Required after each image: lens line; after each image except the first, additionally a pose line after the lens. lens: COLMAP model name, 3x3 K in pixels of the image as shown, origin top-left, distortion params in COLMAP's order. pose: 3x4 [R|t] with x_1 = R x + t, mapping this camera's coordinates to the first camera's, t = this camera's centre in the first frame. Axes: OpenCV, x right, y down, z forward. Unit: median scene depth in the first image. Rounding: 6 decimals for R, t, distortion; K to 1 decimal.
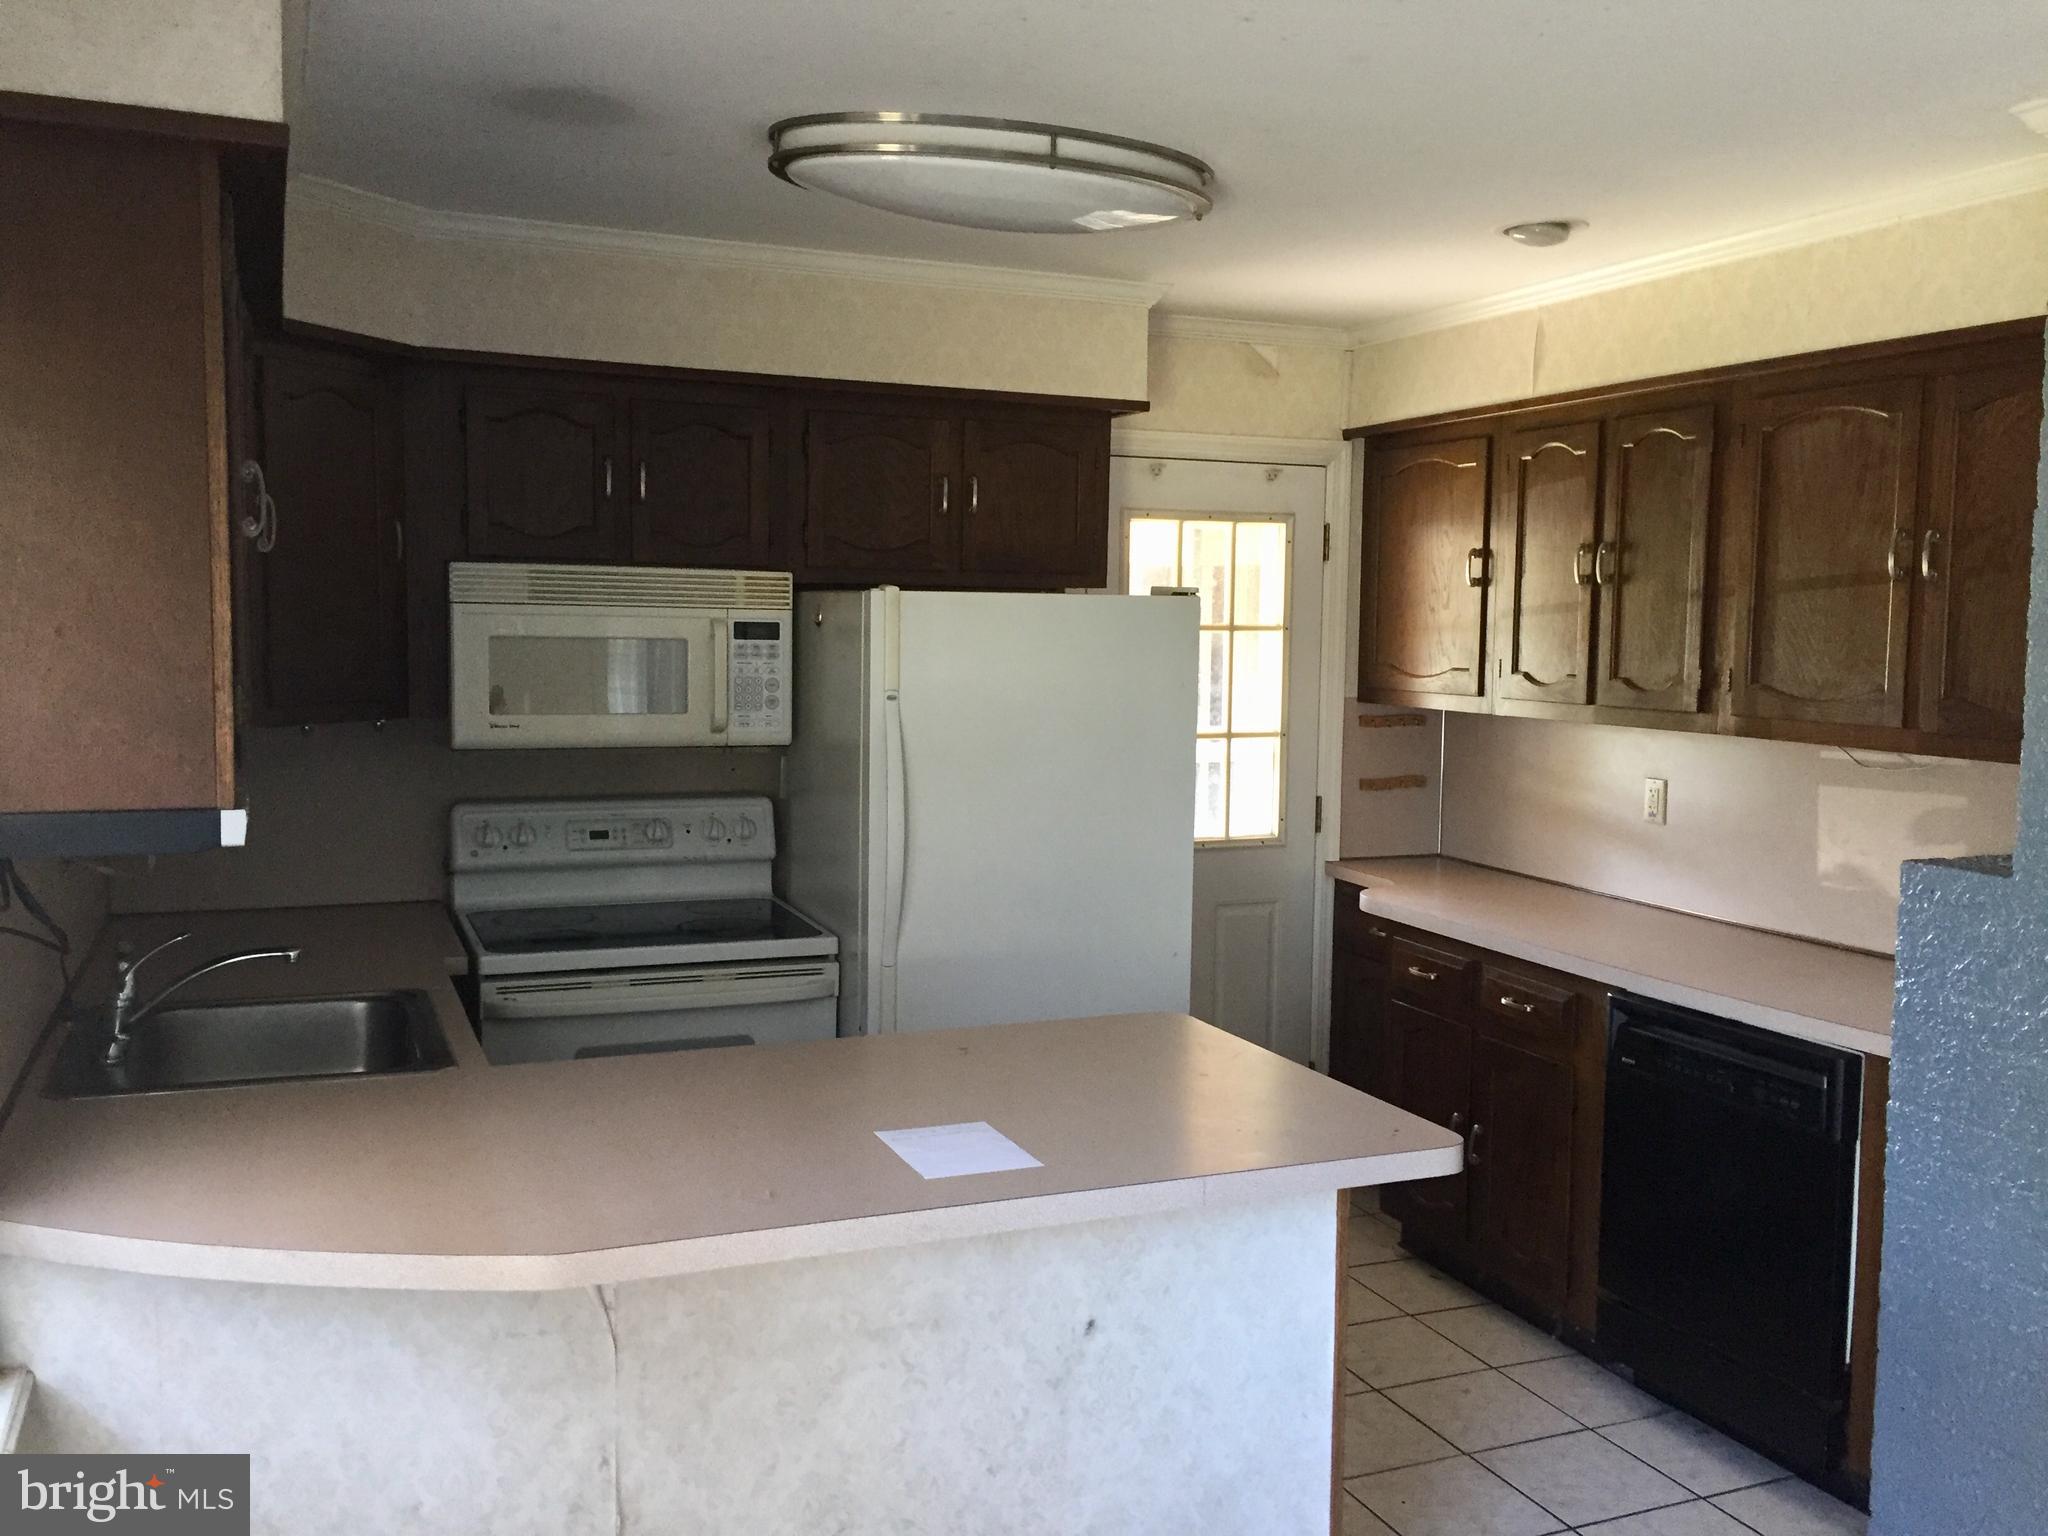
lens RADIAL K [[1751.0, 0, 1020.5], [0, 1751.0, 770.9], [0, 0, 1]] dist [0.096063, -0.133644]
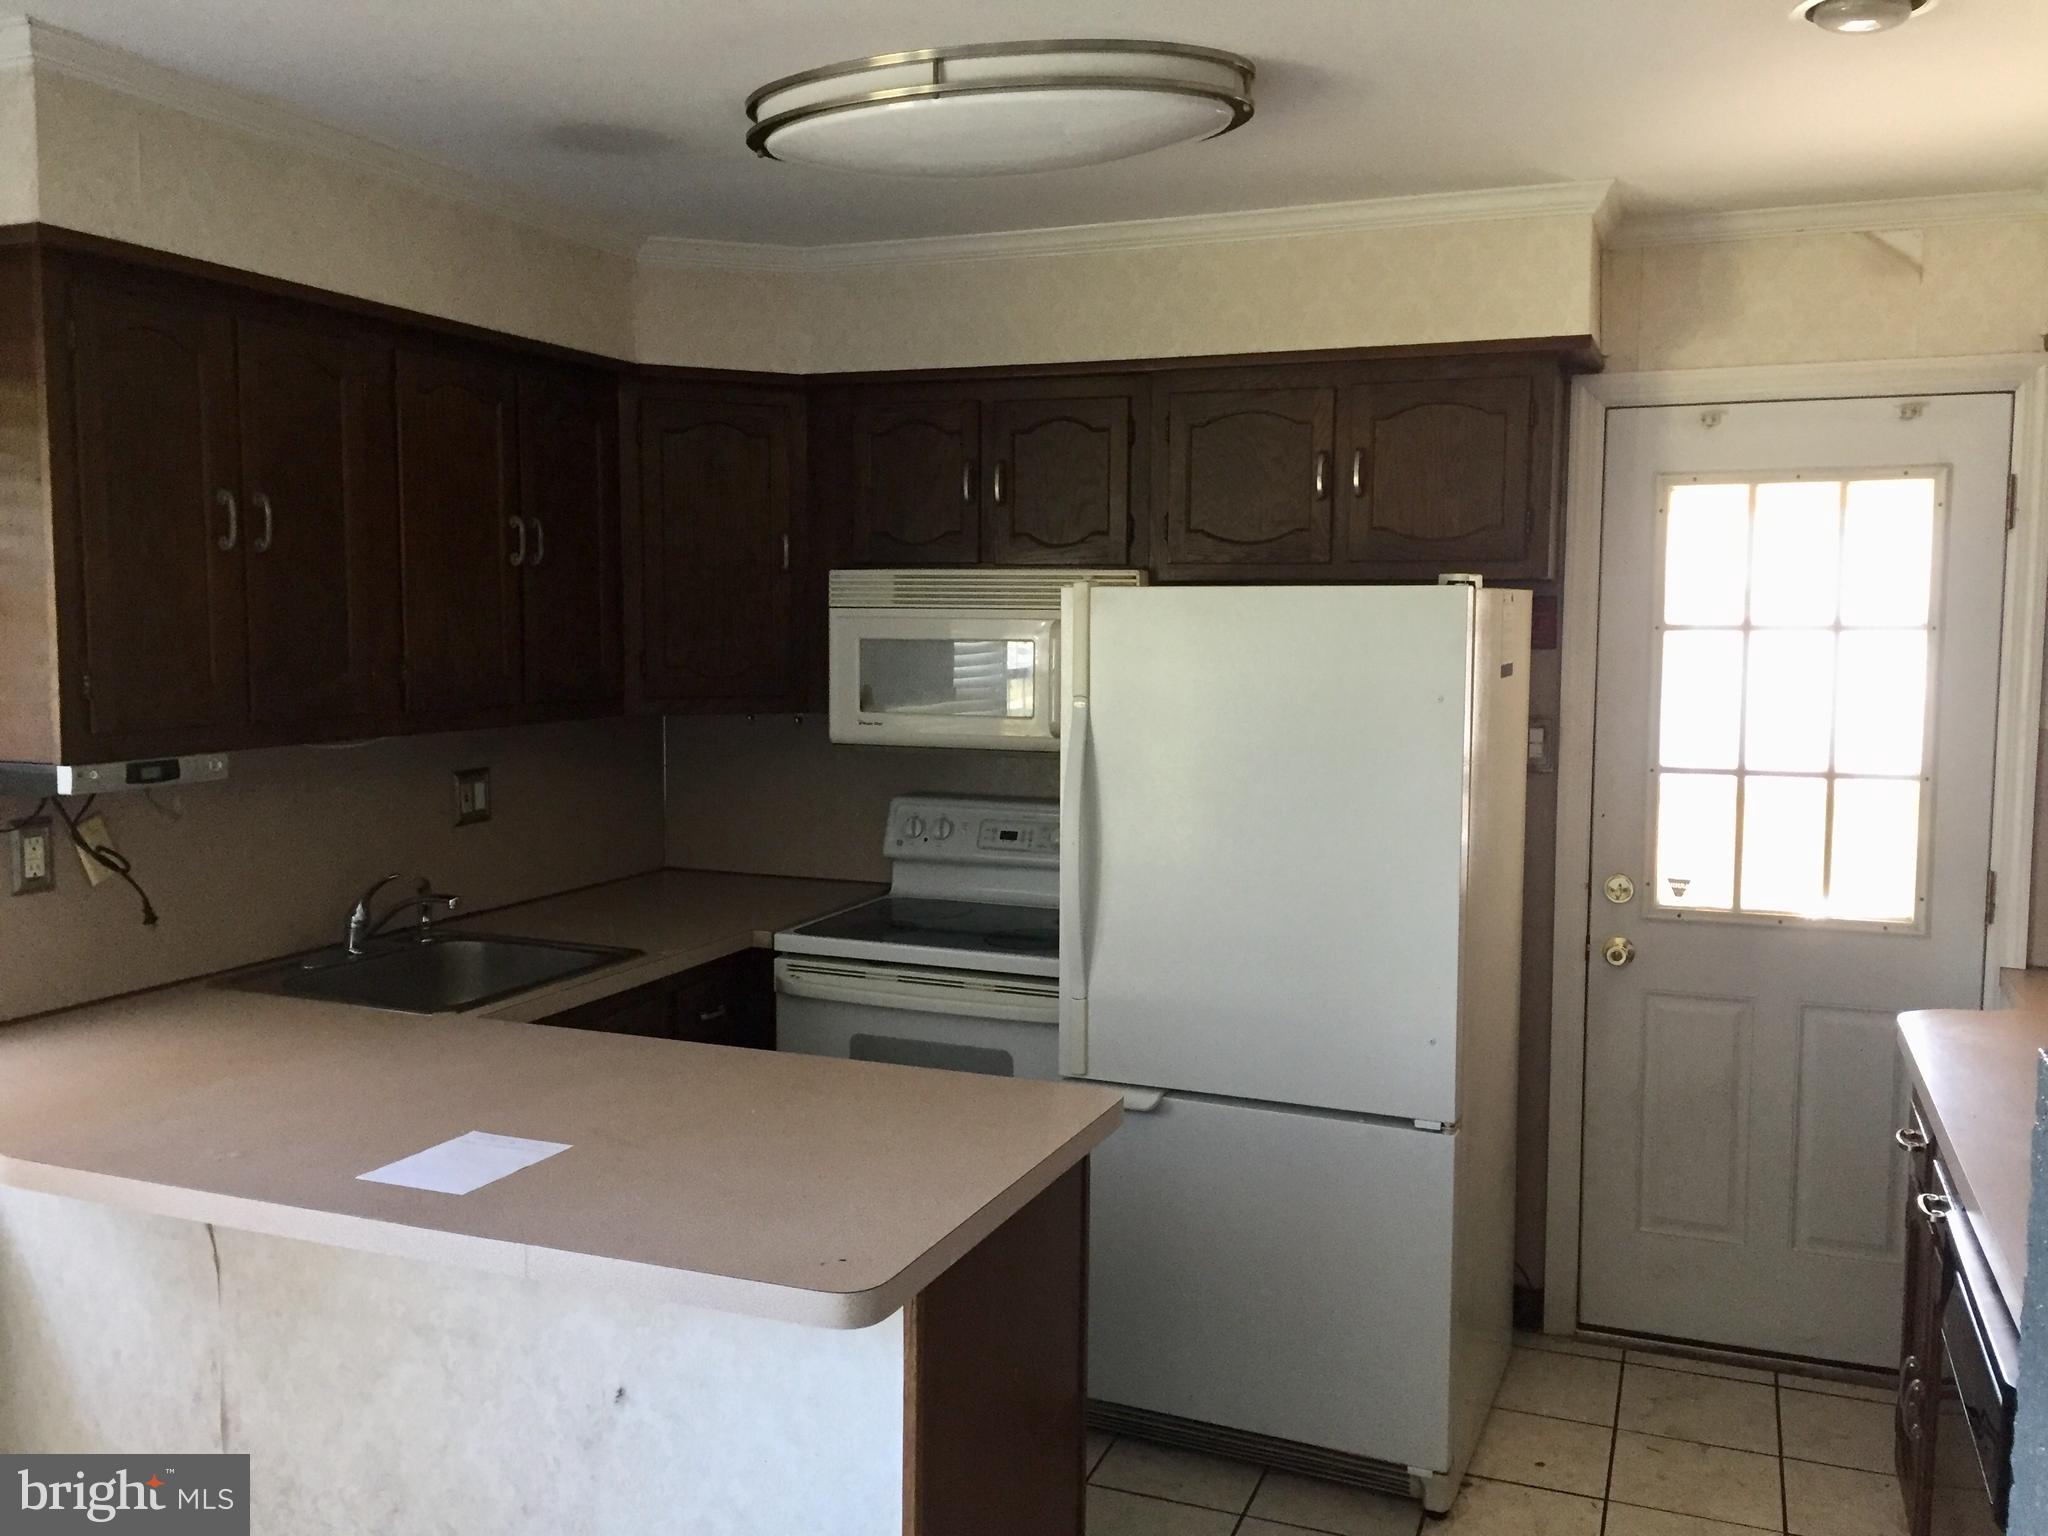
lens RADIAL K [[1751.0, 0, 1020.5], [0, 1751.0, 770.9], [0, 0, 1]] dist [0.096063, -0.133644]
pose [[0.710562, 0.052325, -0.701686, 0.510441], [-0.057520, 0.998213, 0.016189, -0.018898], [0.701279, 0.028857, 0.712302, 0.310879]]
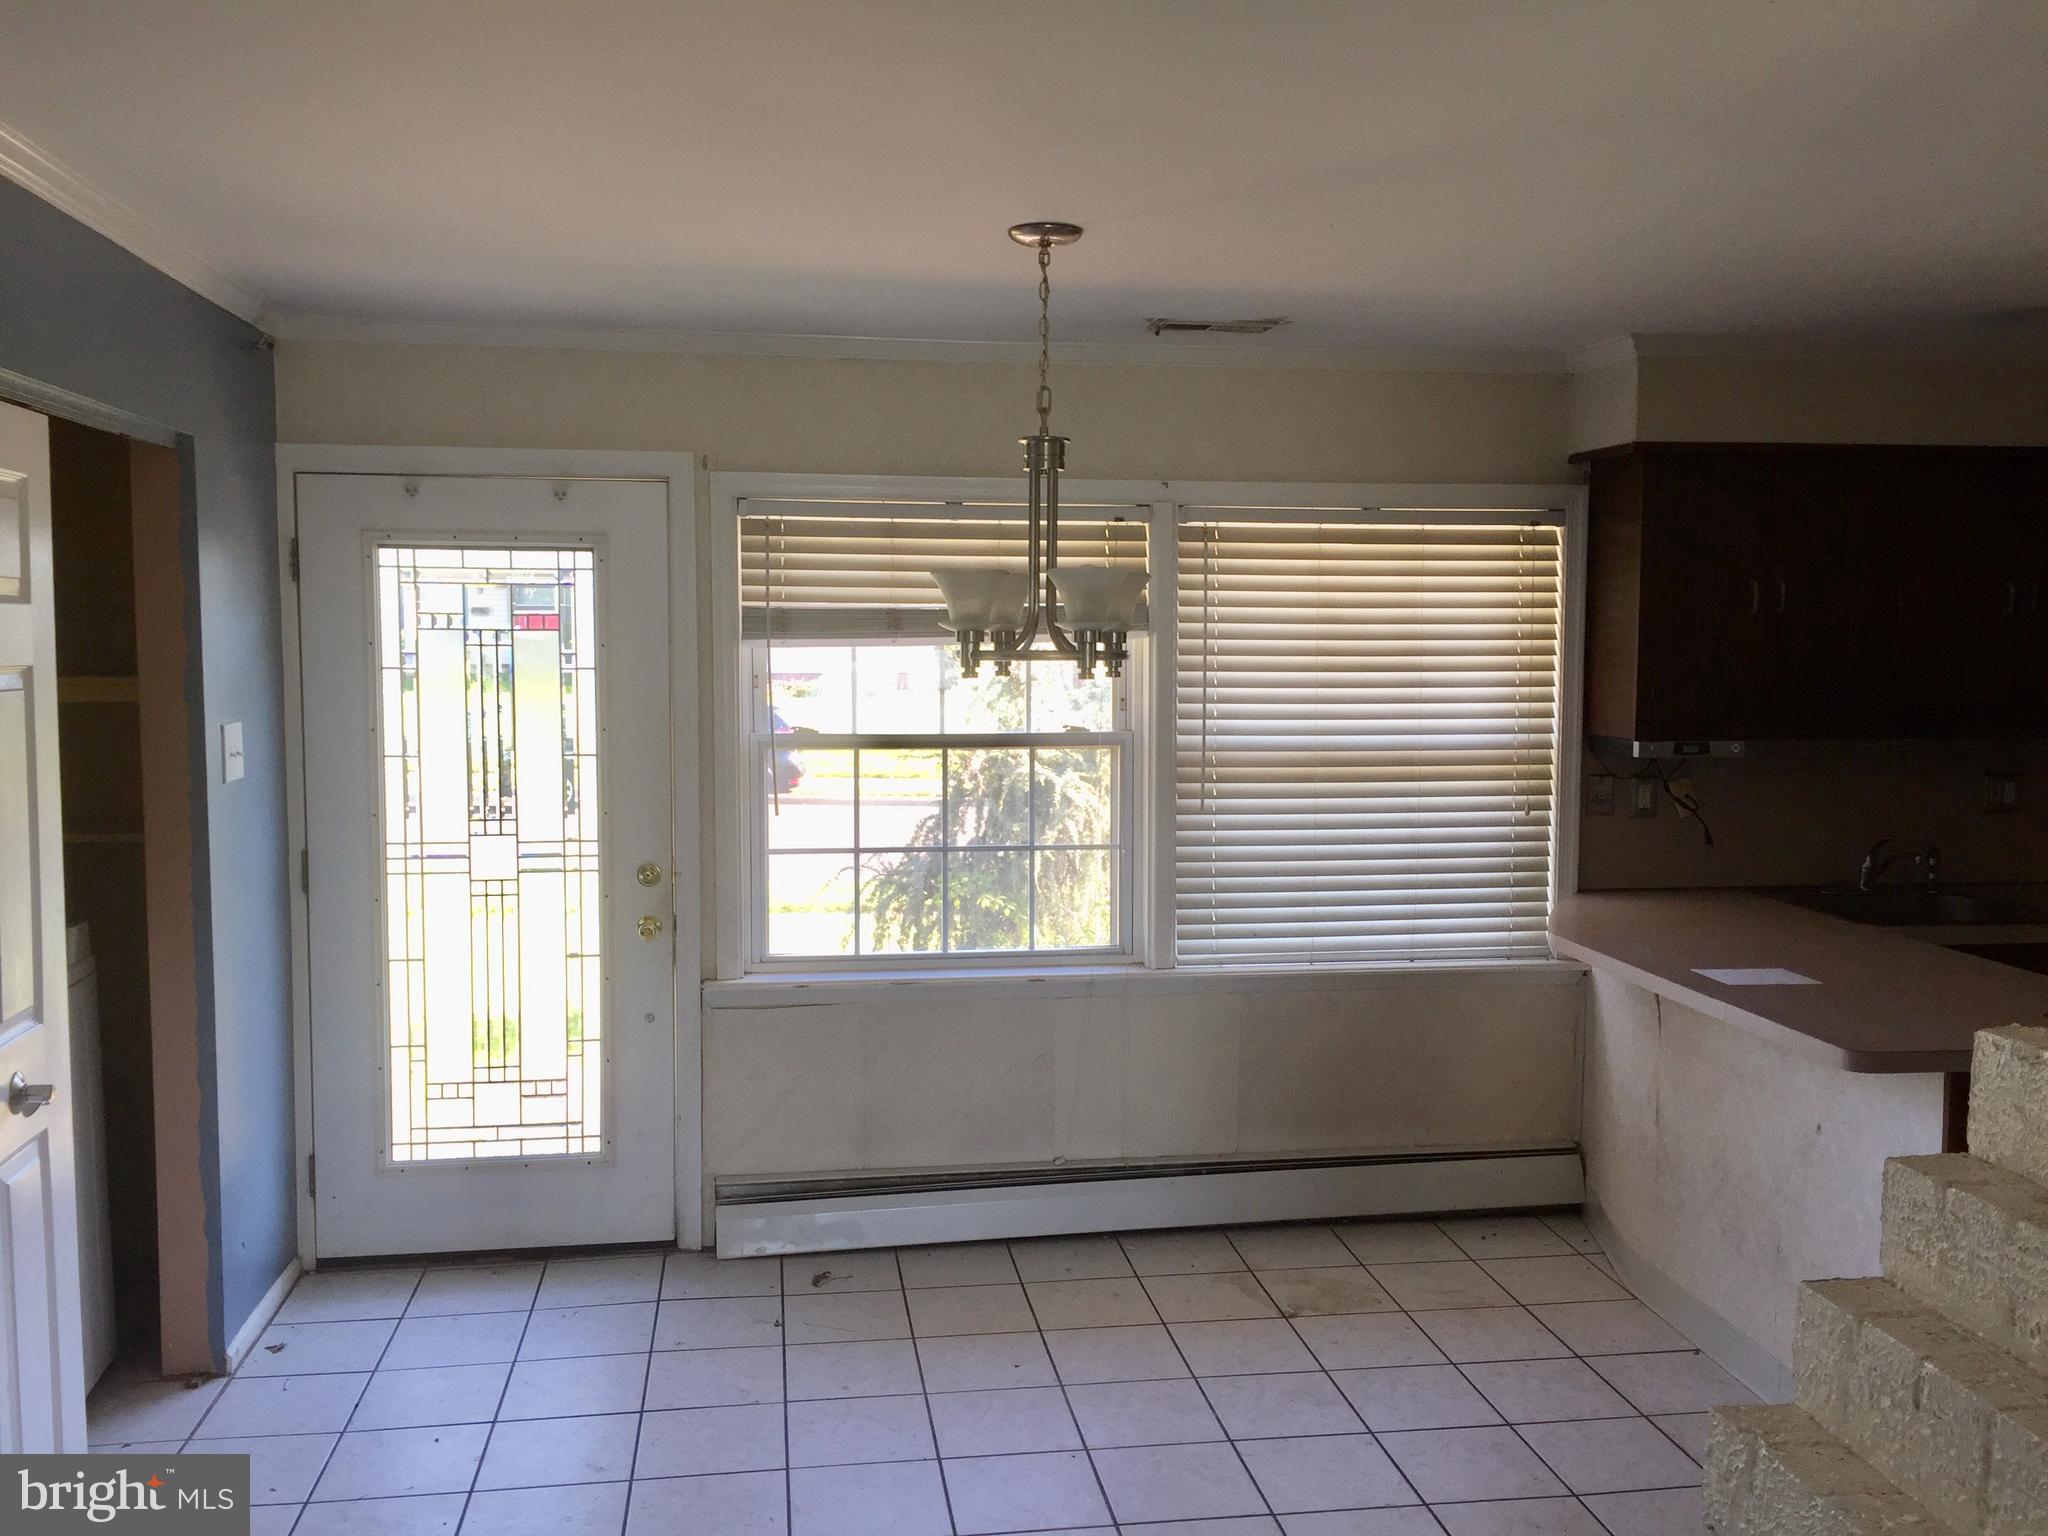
lens RADIAL K [[1751.0, 0, 1020.5], [0, 1751.0, 770.9], [0, 0, 1]] dist [0.096063, -0.133644]
pose [[-0.254730, 0.062677, -0.964979, 1.050156], [-0.090152, 0.992012, 0.088231, -0.037288], [0.962801, 0.109470, -0.247045, 0.437680]]
